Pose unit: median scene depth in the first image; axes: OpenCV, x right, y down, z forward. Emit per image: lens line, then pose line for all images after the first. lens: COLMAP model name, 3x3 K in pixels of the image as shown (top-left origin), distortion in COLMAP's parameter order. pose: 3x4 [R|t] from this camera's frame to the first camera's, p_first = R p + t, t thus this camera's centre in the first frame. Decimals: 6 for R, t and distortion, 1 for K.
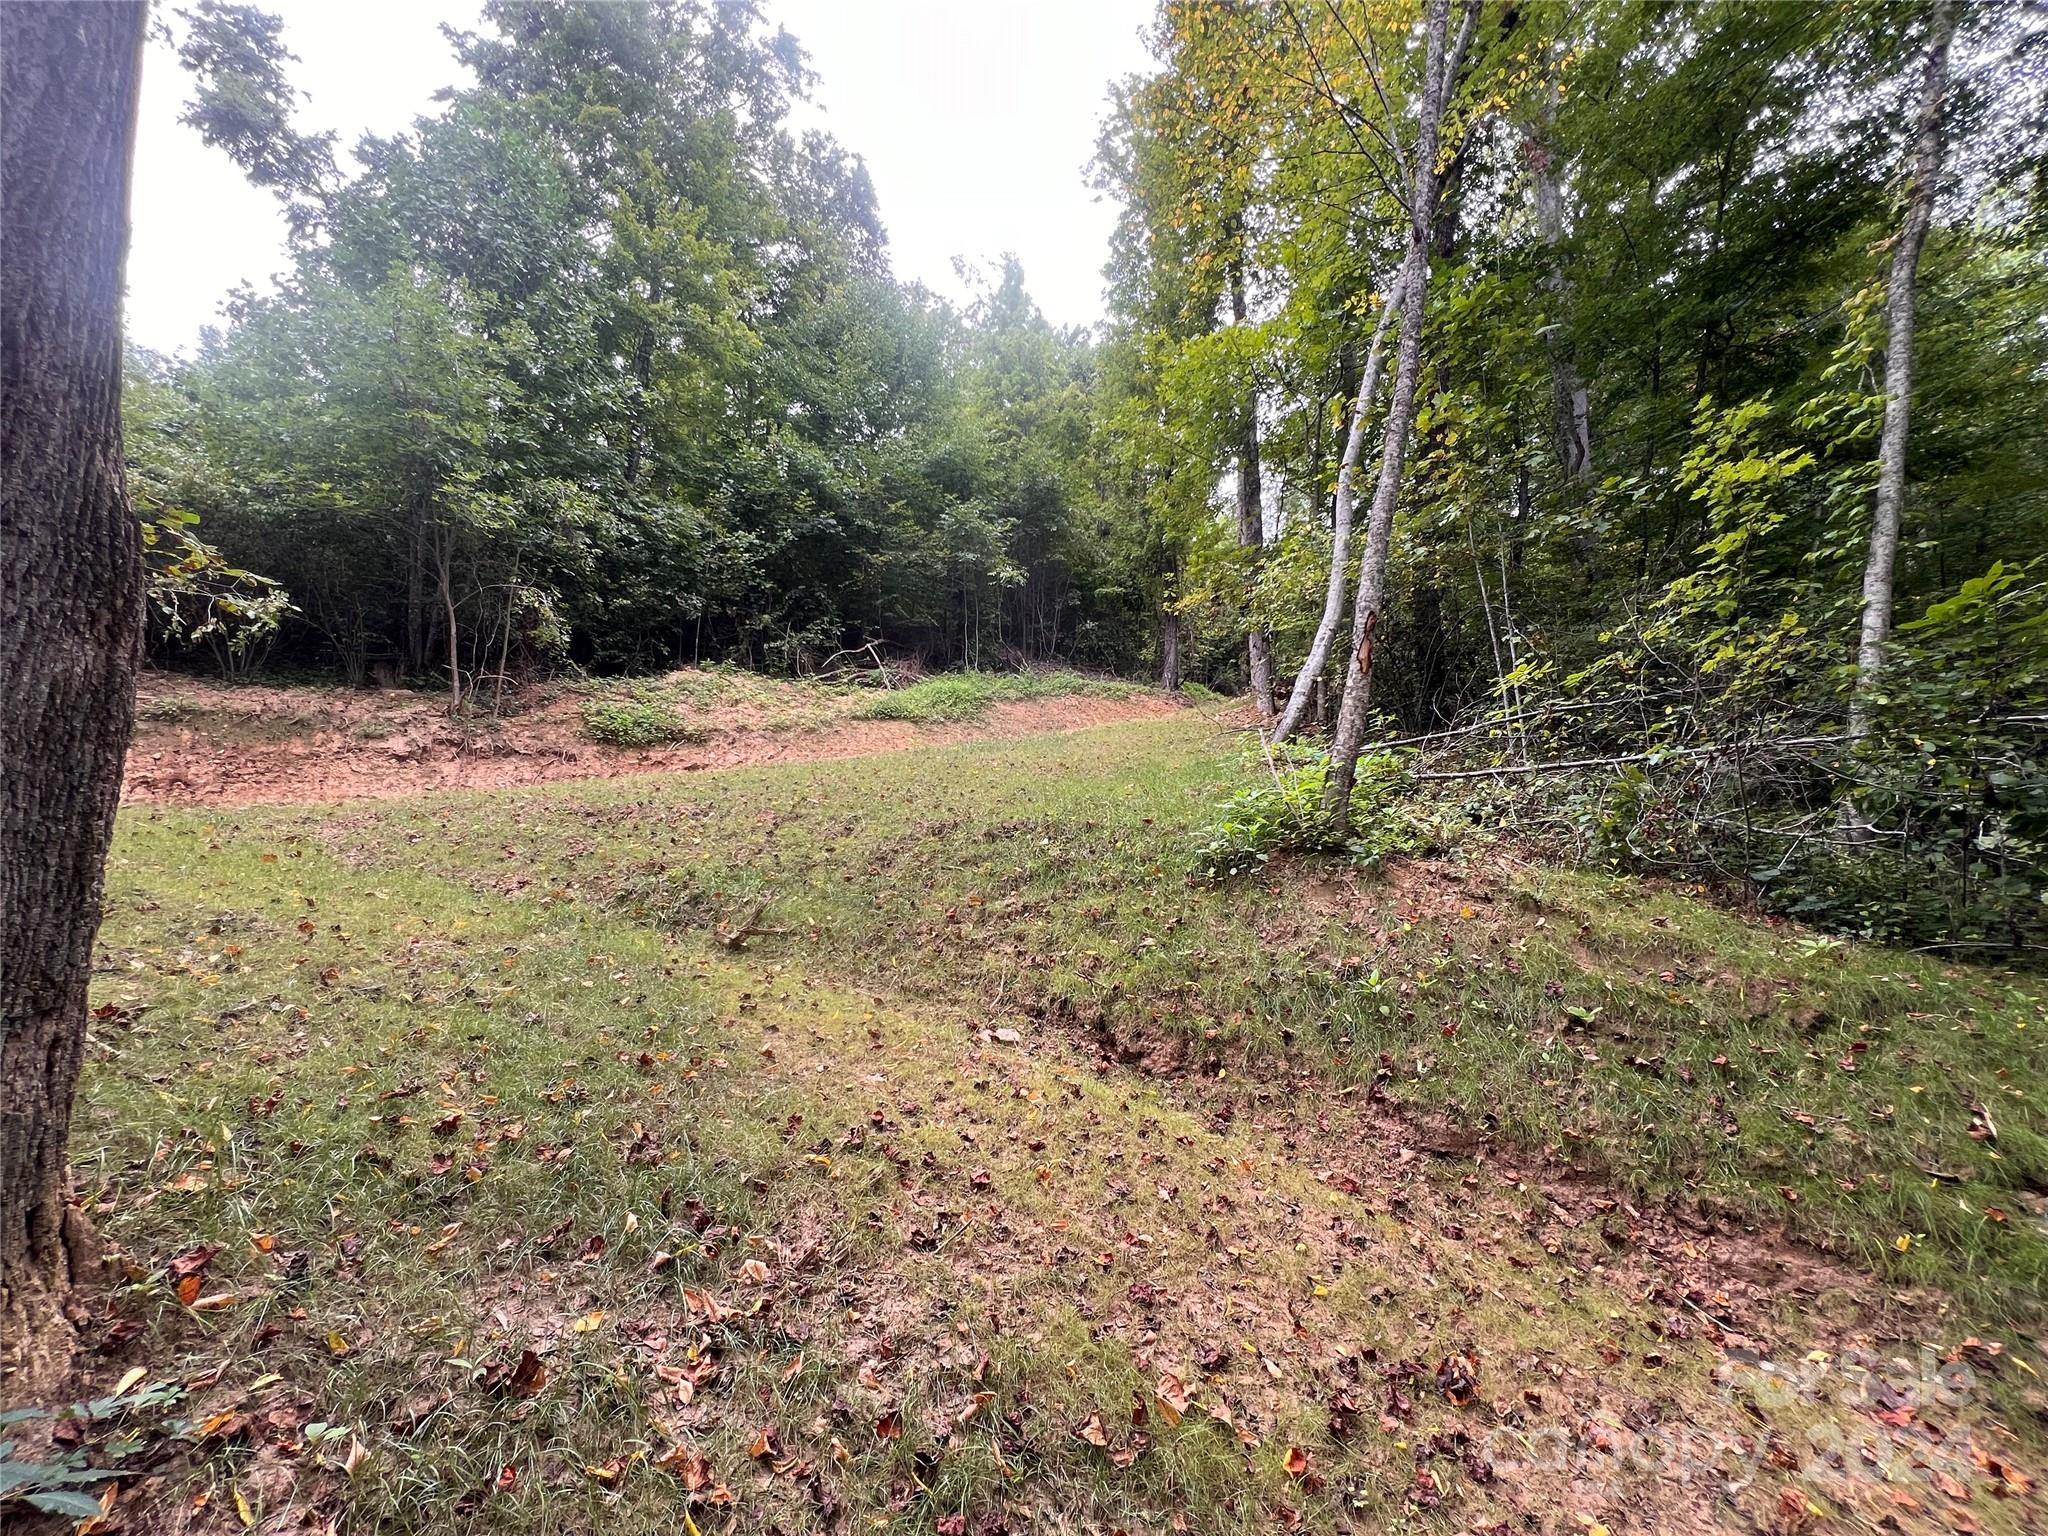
lens RADIAL K [[818.5, 0, 1023.1], [0, 818.5, 765.3], [0, 0, 1]] dist [-0.002088, 0.000626]
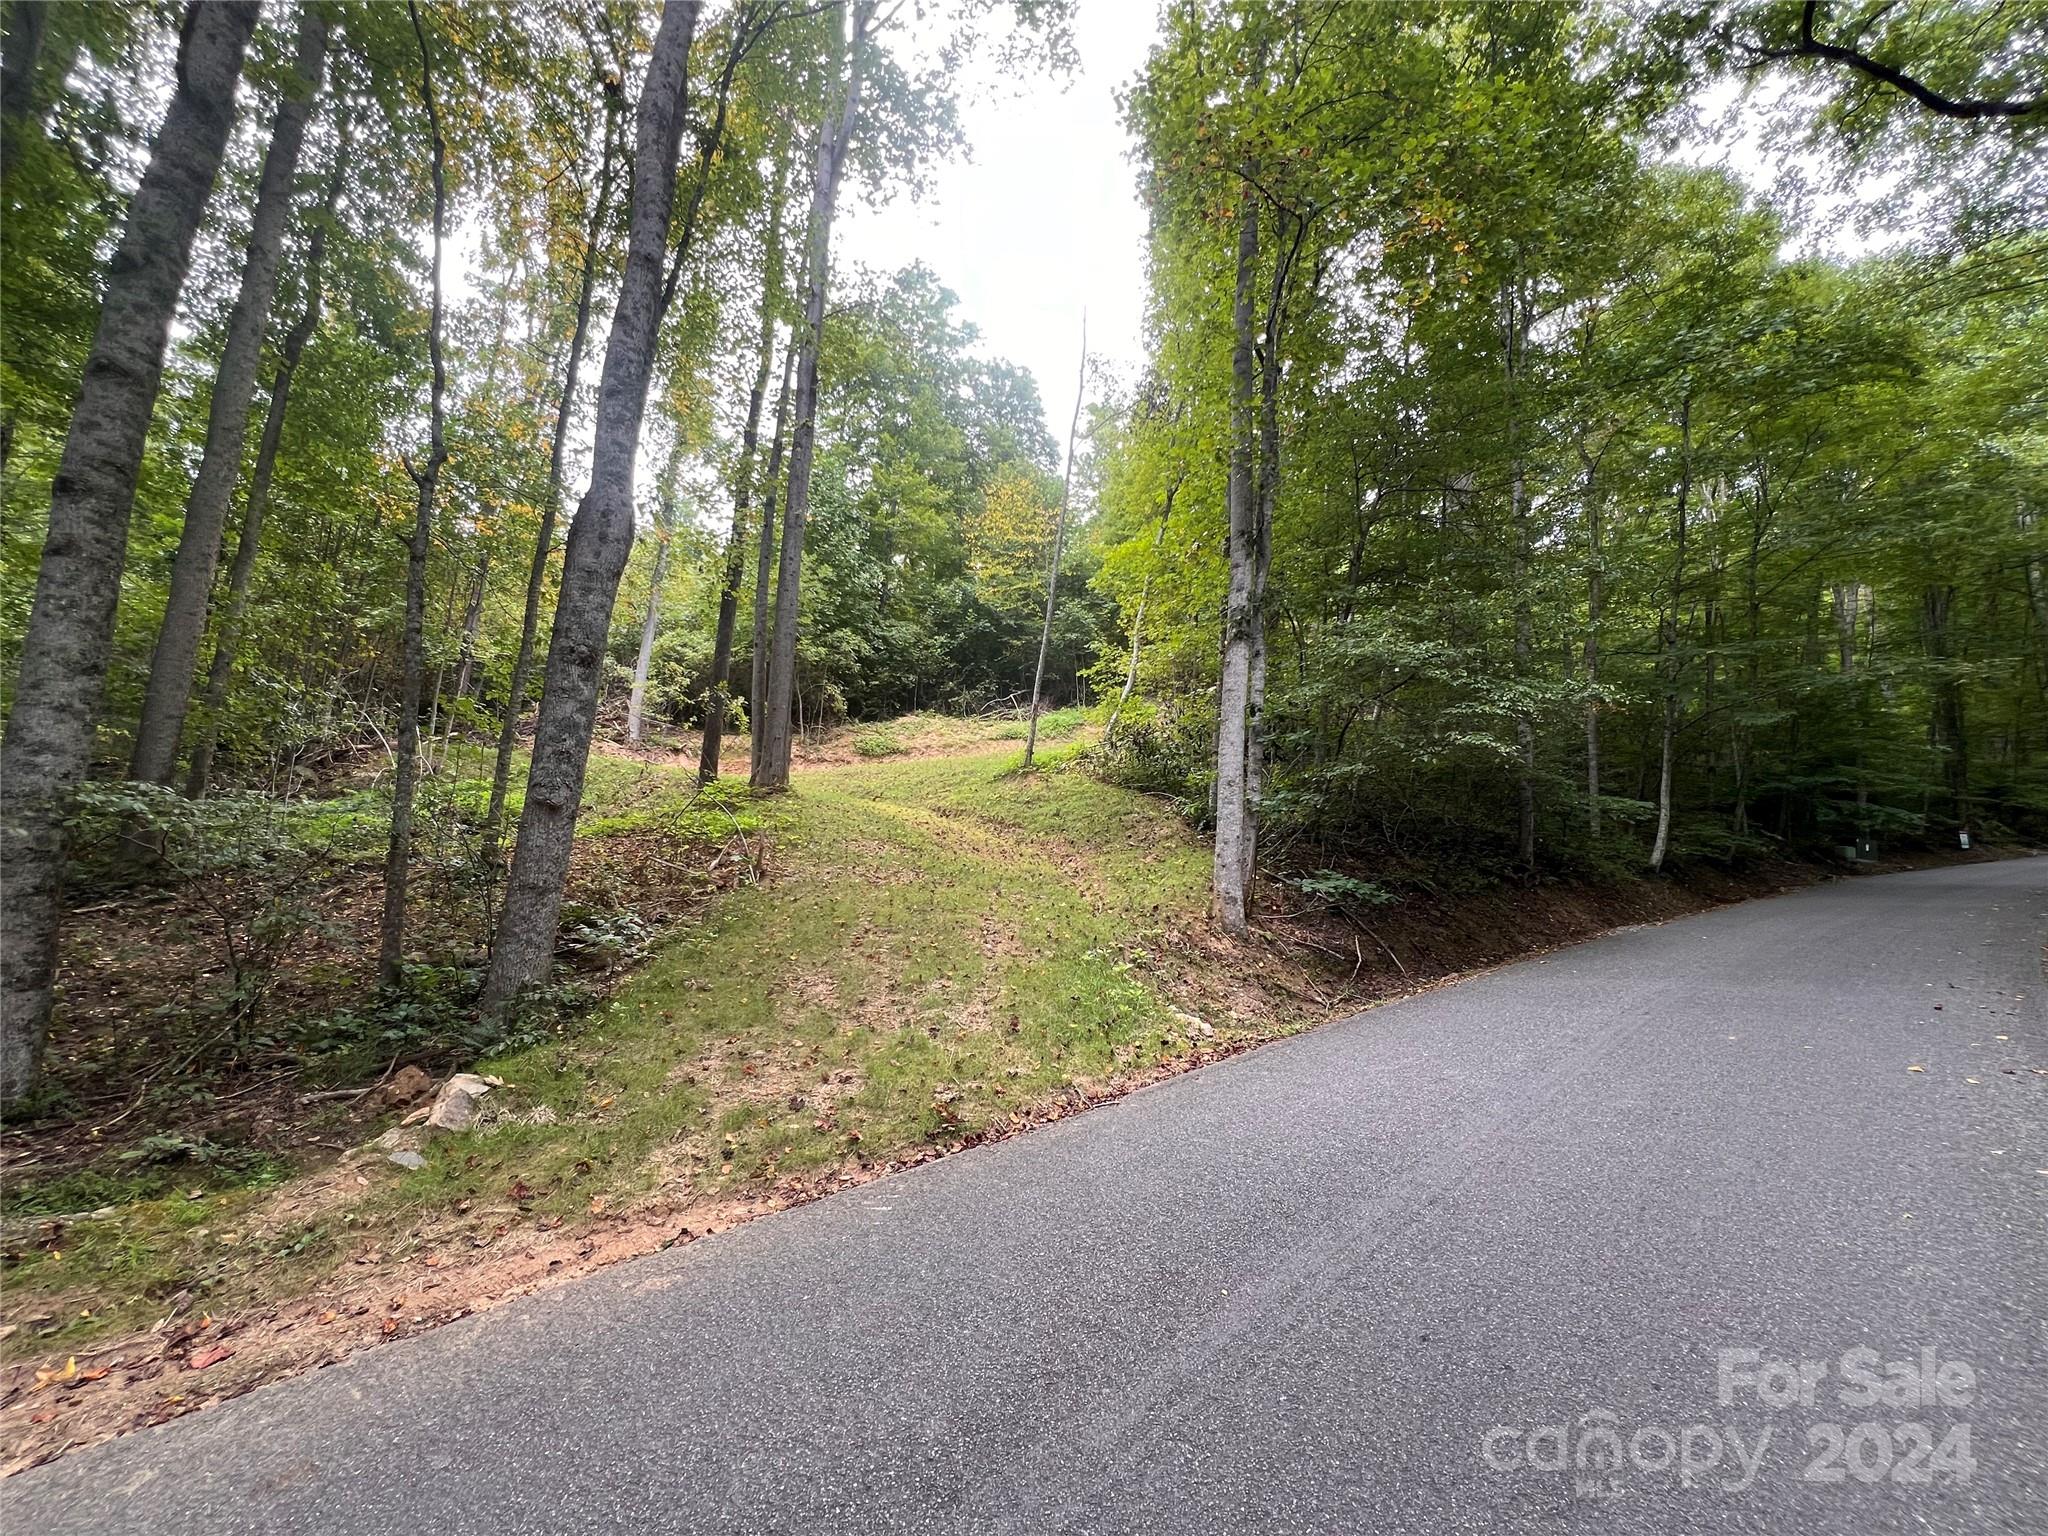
lens RADIAL K [[818.5, 0, 1024.2], [0, 818.5, 768.9], [0, 0, 1]] dist [-0.002088, 0.000626]
pose [[0.944305, -0.020533, -0.328430, 0.454705], [0.015266, 0.999710, -0.018607, 0.042494], [0.328717, 0.012557, 0.944345, -0.677651]]
